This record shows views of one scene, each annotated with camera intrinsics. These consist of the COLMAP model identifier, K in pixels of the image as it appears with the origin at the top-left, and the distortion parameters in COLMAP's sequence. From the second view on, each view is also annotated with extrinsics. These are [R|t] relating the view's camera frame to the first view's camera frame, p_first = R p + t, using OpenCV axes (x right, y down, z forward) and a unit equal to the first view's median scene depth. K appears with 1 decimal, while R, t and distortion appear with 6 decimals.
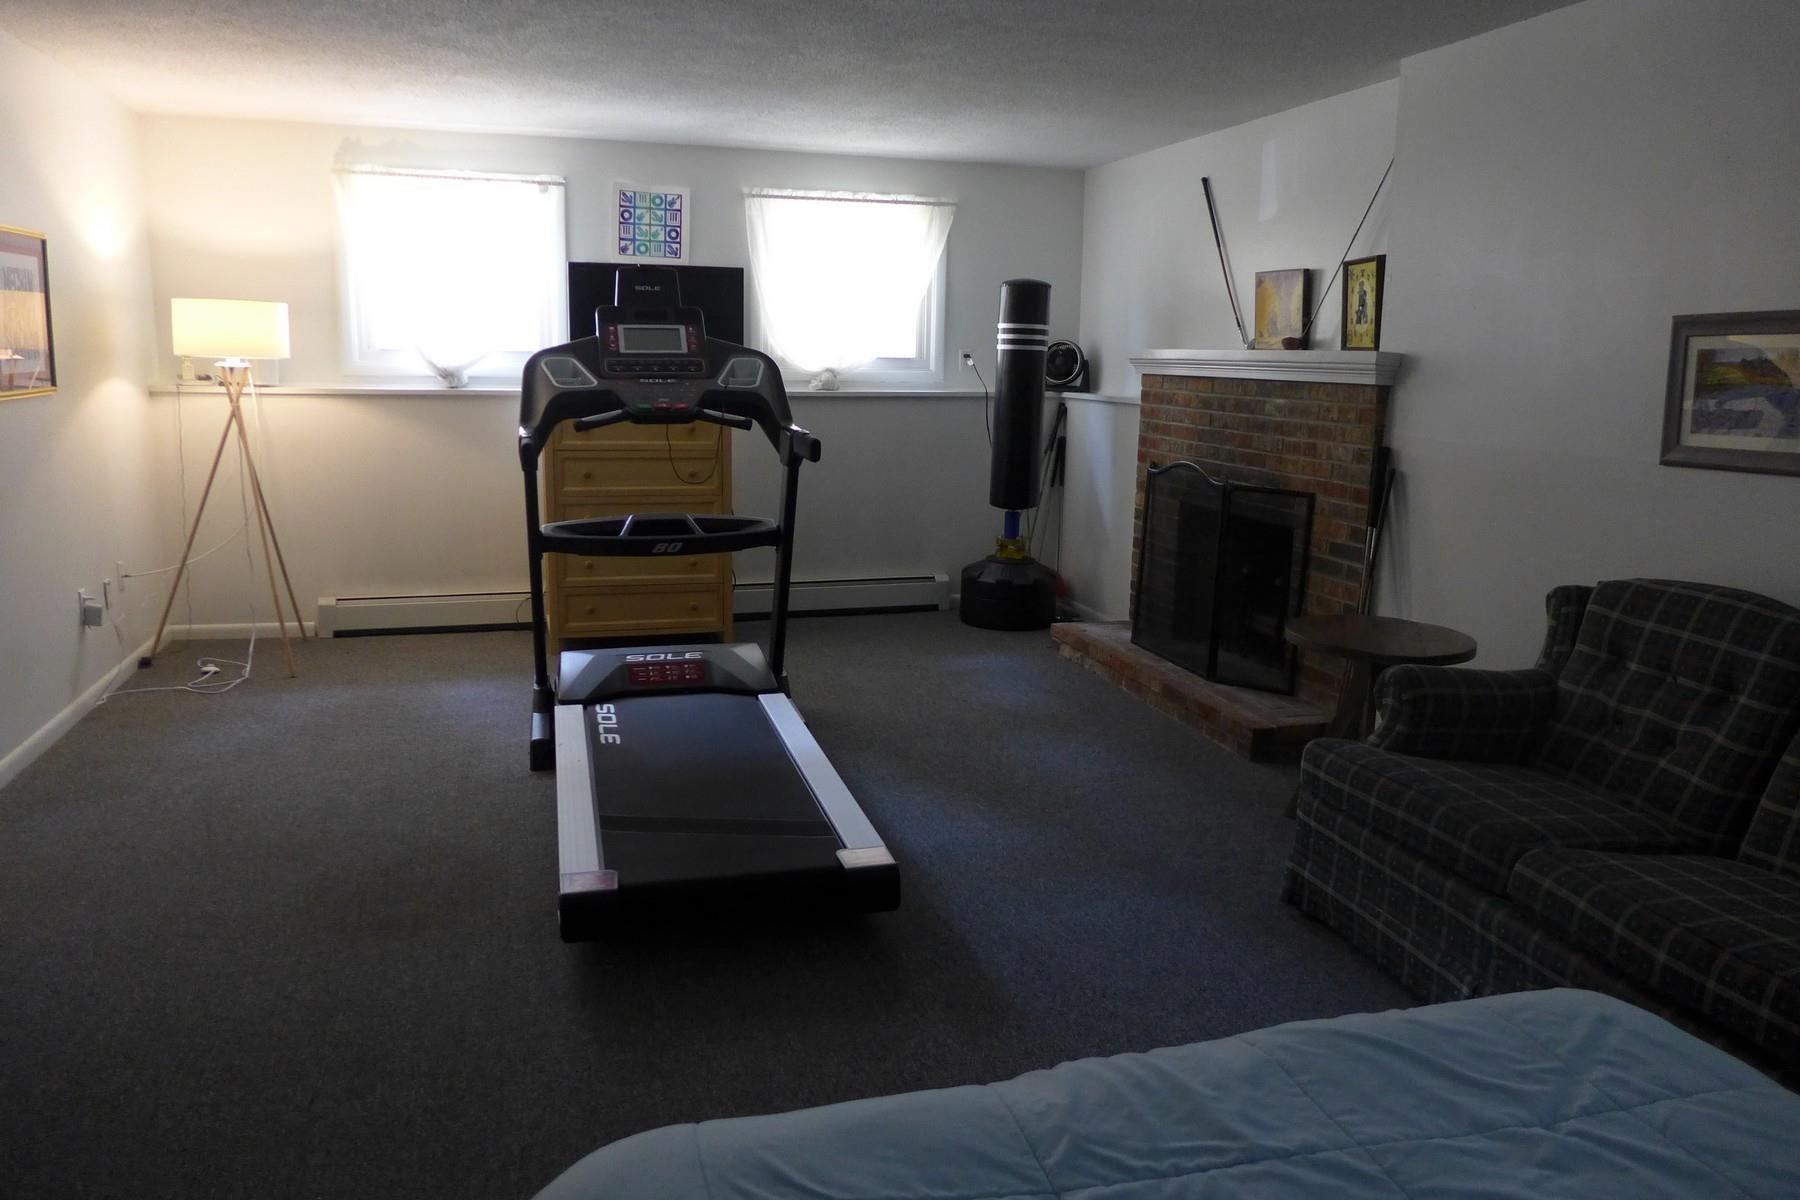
lens RADIAL K [[1267.2, 0, 897.3], [0, 1267.2, 603.9], [0, 0, 1]] dist [-0.053175, 0.027601]
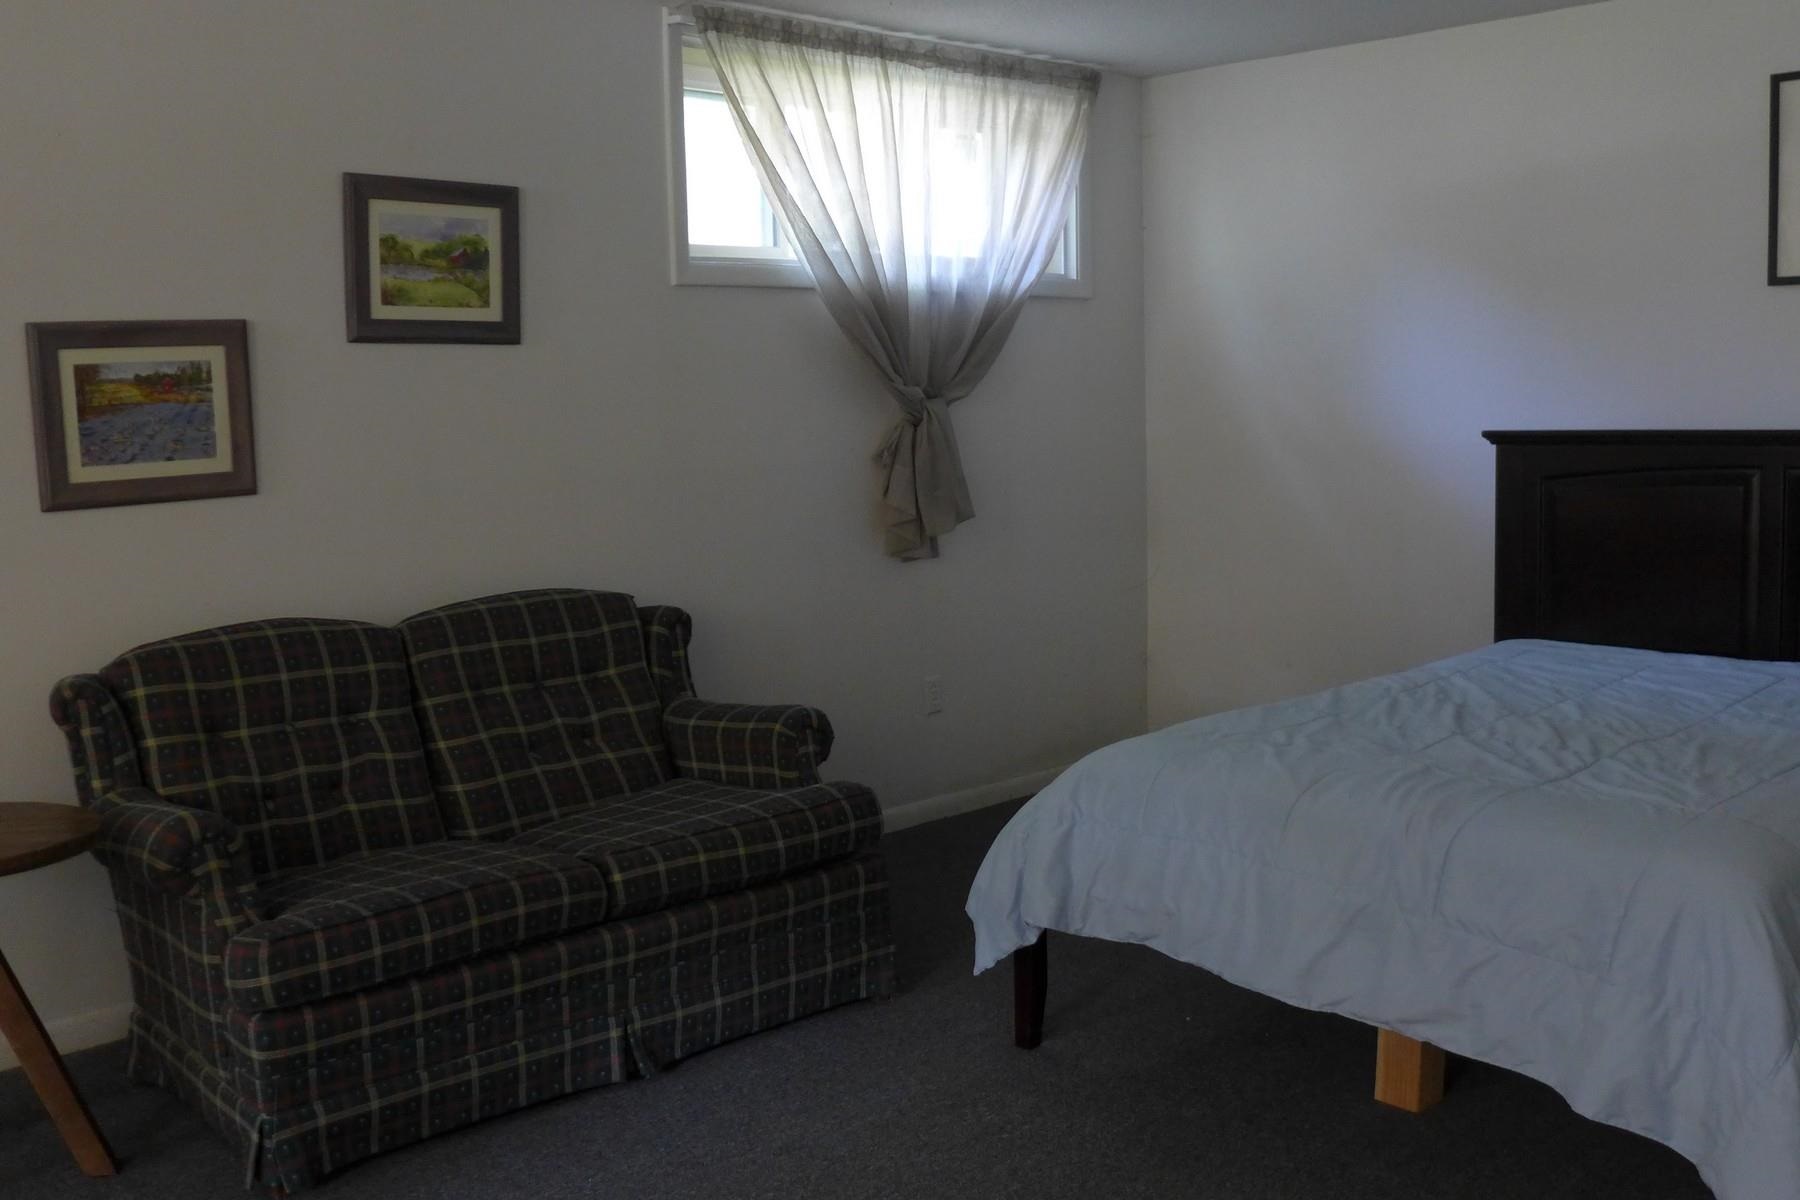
lens RADIAL K [[1765.6, 0, 898.2], [0, 1765.6, 598.2], [0, 0, 1]] dist [-0.050320, 0.000000]
pose [[-0.472845, -0.115199, 0.873583, -0.564889], [0.180636, 0.957688, 0.224063, -0.194504], [-0.862432, 0.263748, -0.432029, 0.959500]]
